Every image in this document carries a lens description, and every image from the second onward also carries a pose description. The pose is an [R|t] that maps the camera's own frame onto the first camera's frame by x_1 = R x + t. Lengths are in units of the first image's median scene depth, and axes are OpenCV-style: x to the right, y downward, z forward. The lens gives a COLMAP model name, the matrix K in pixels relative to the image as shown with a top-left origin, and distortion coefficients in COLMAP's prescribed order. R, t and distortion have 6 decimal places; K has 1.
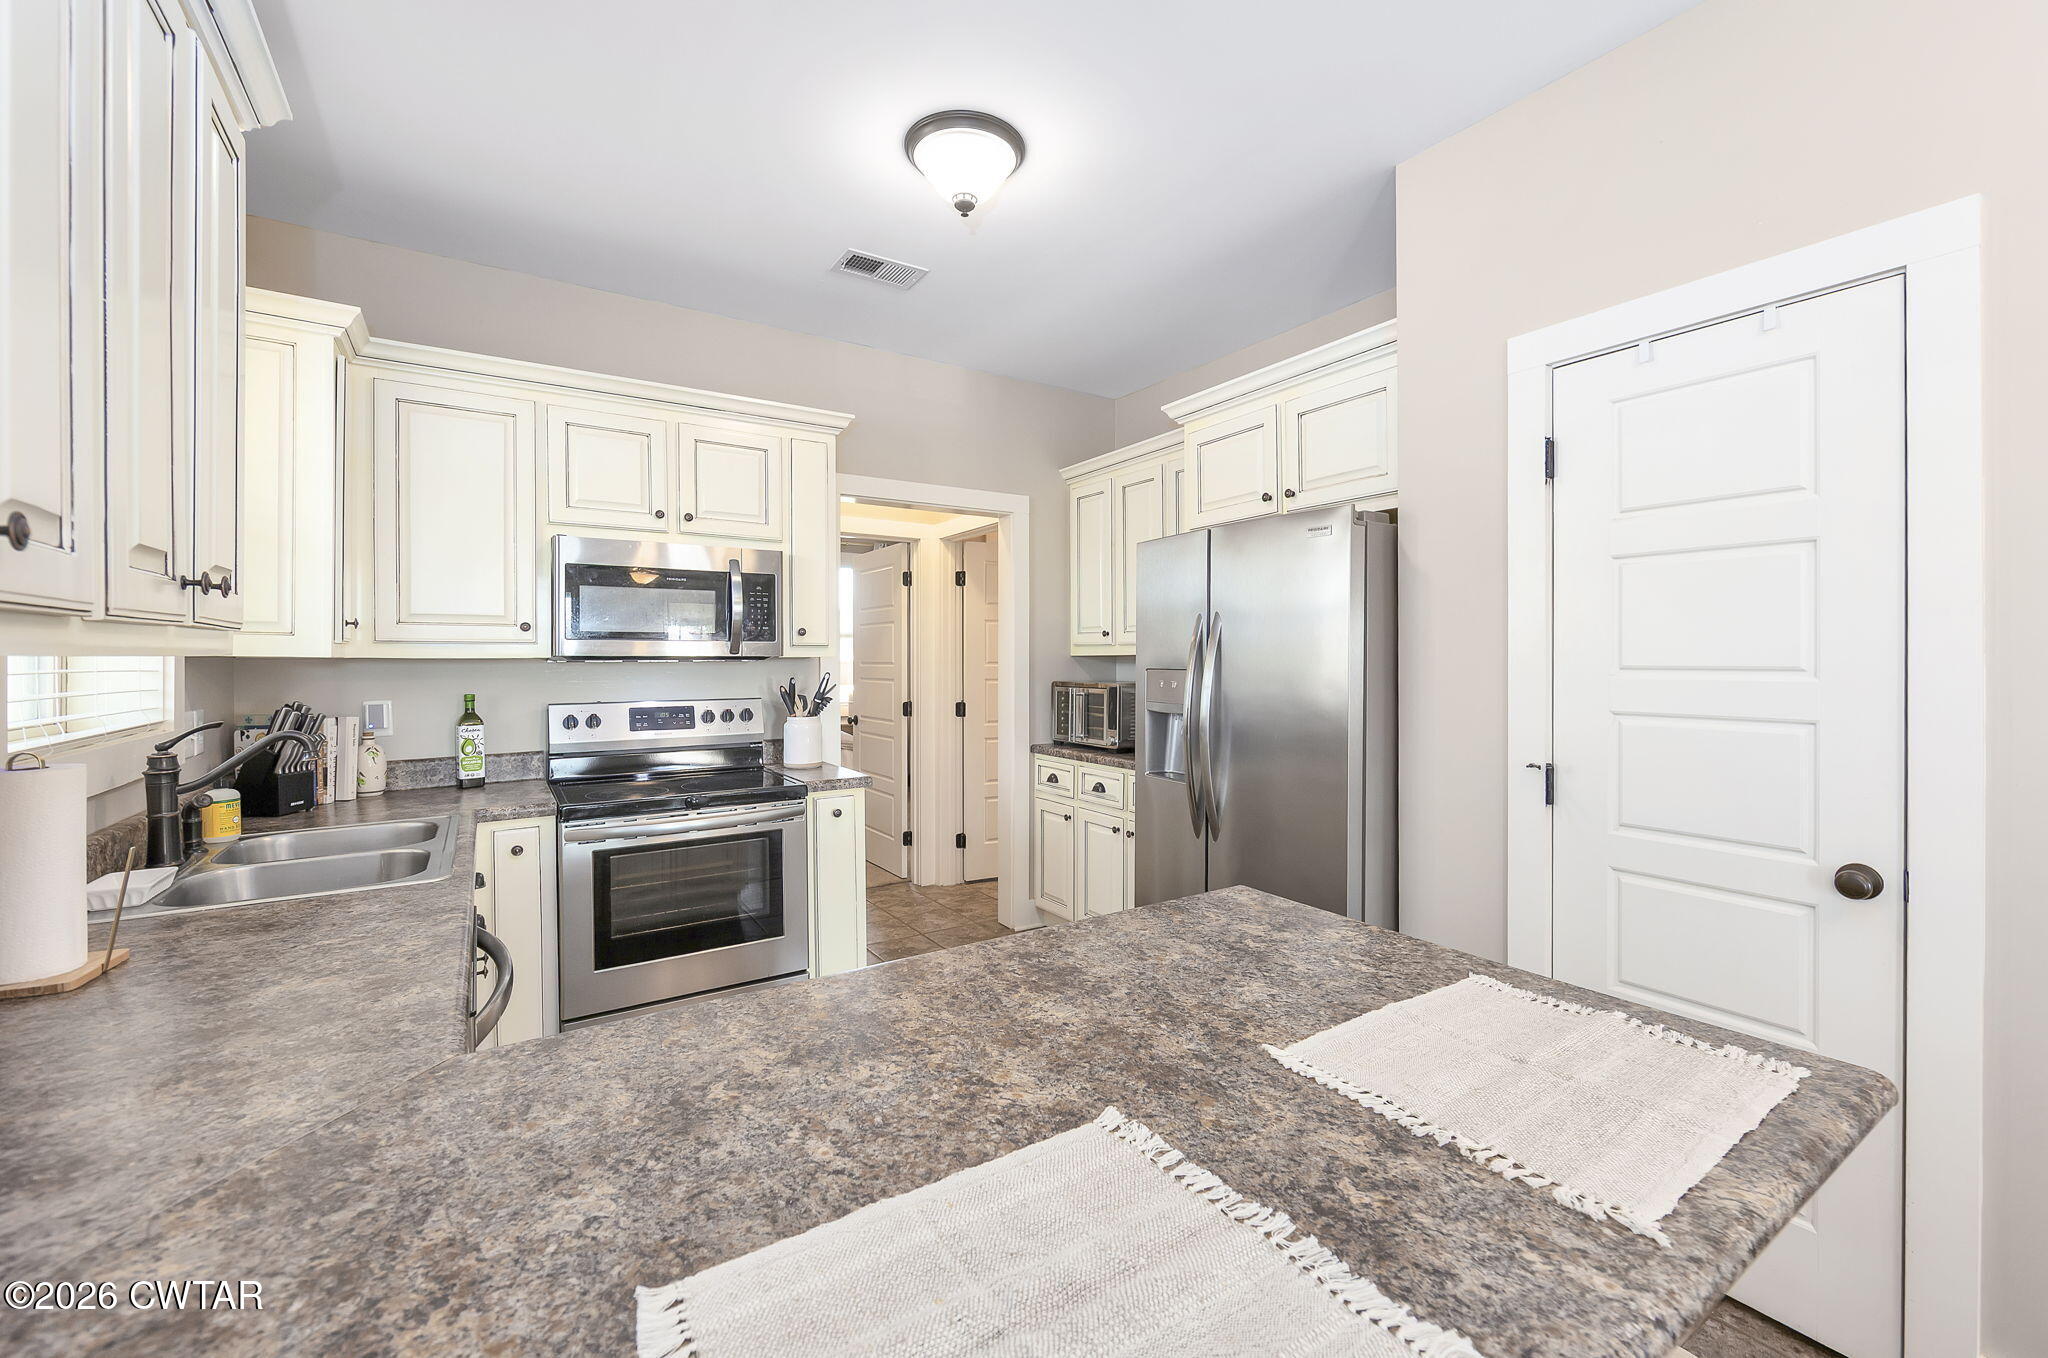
lens RADIAL K [[826.5, 0, 1025.0], [0, 826.5, 663.8], [0, 0, 1]] dist [-0.001024, -0.000002]
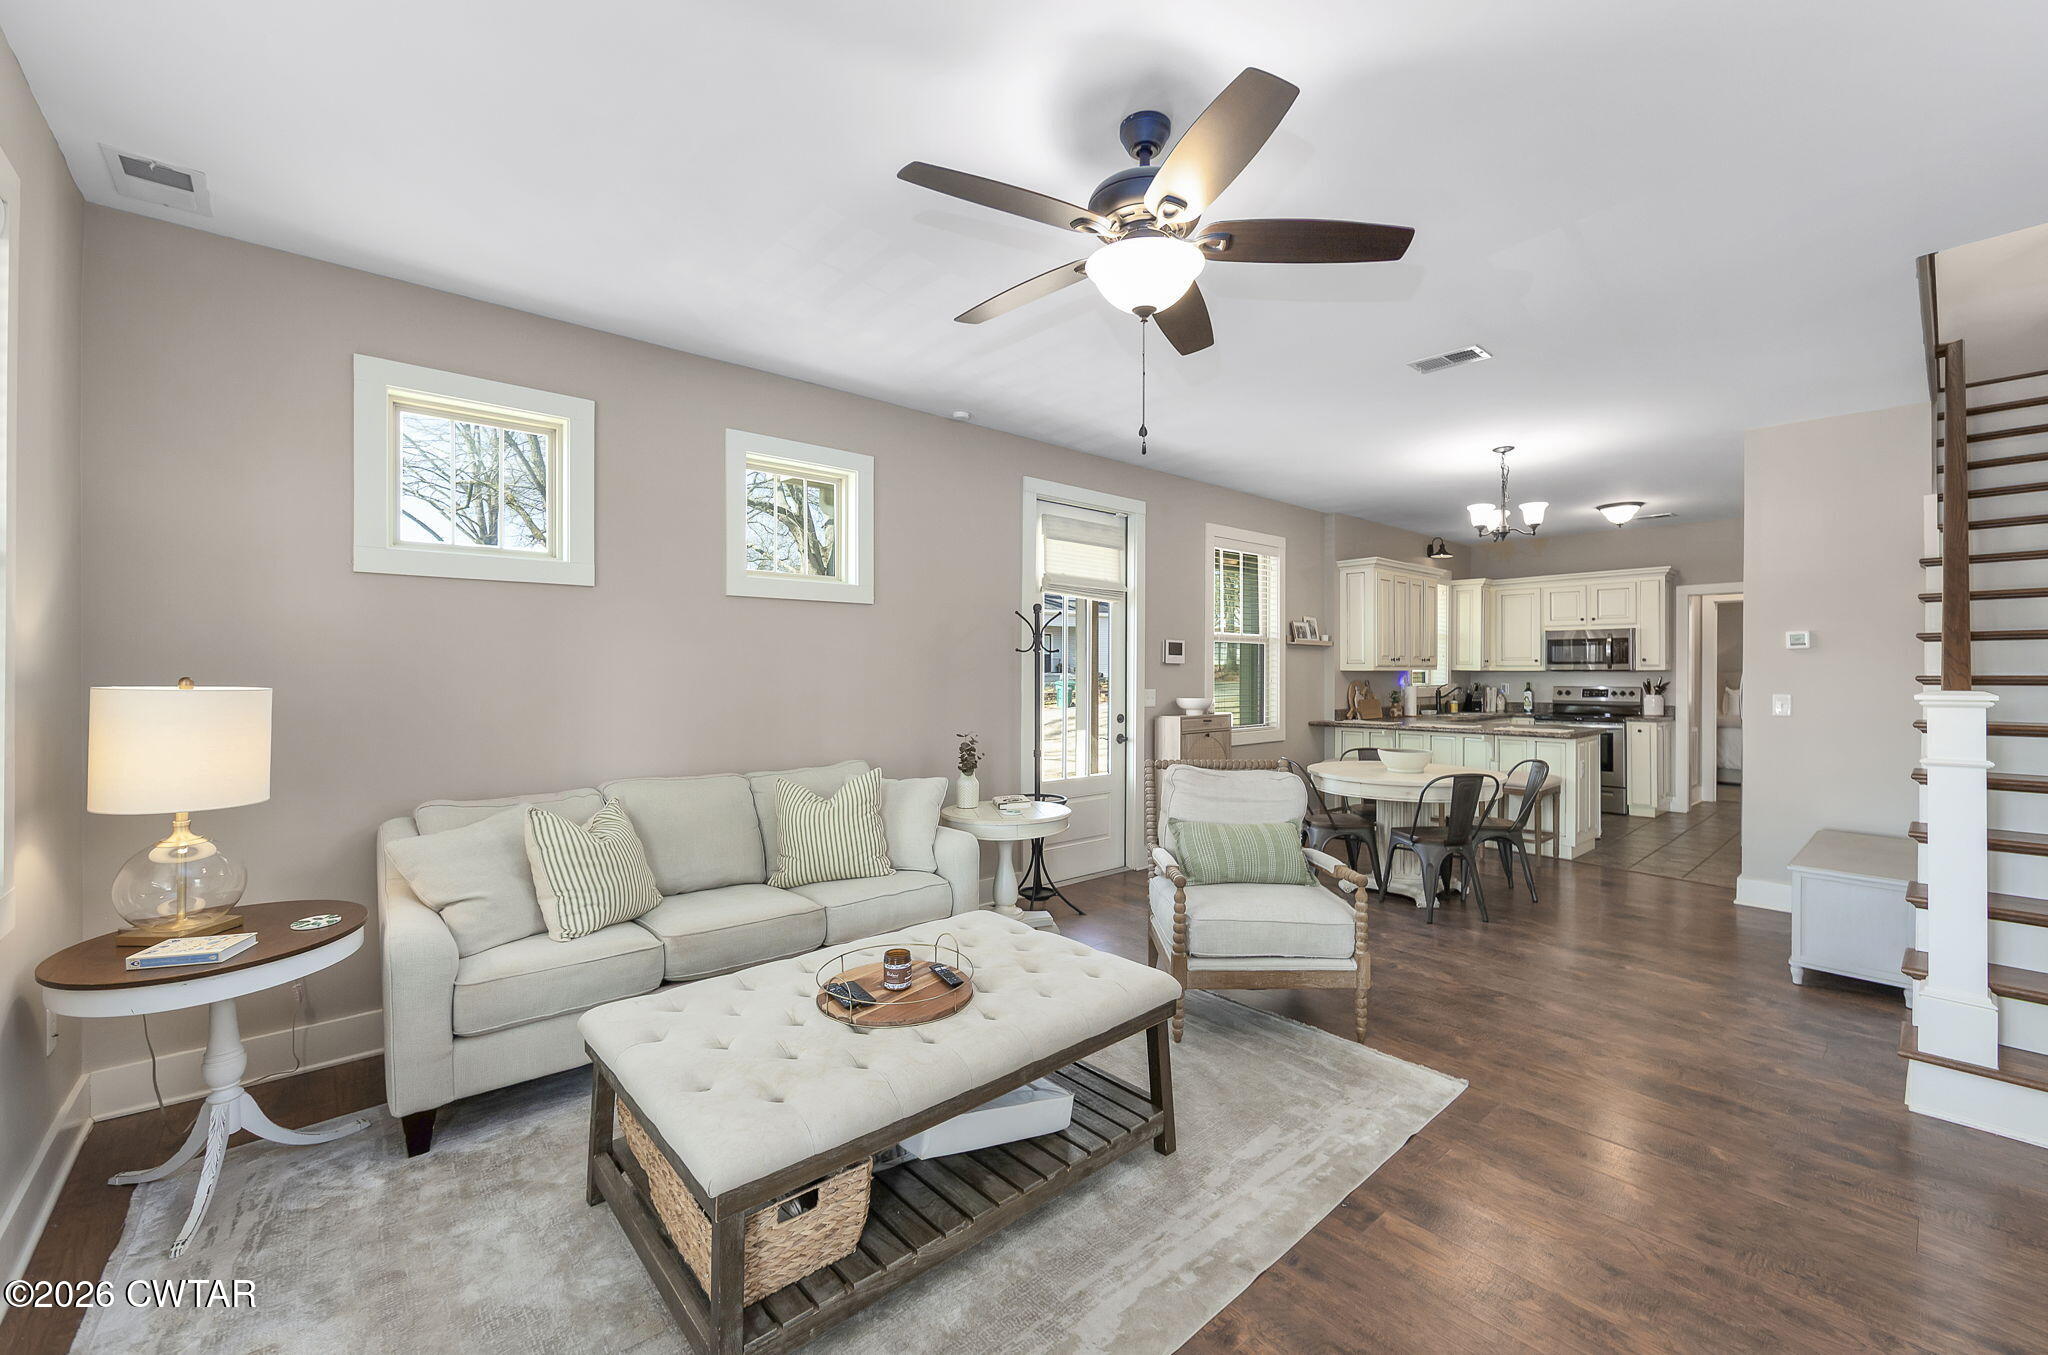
lens RADIAL K [[829.8, 0, 1029.6], [0, 829.8, 682.6], [0, 0, 1]] dist [-0.002133, -0.000150]
pose [[0.166517, 0.015935, -0.985910, 2.073099], [-0.004802, 0.999871, 0.015350, 0.000757], [0.986027, 0.002178, 0.166572, -1.349605]]
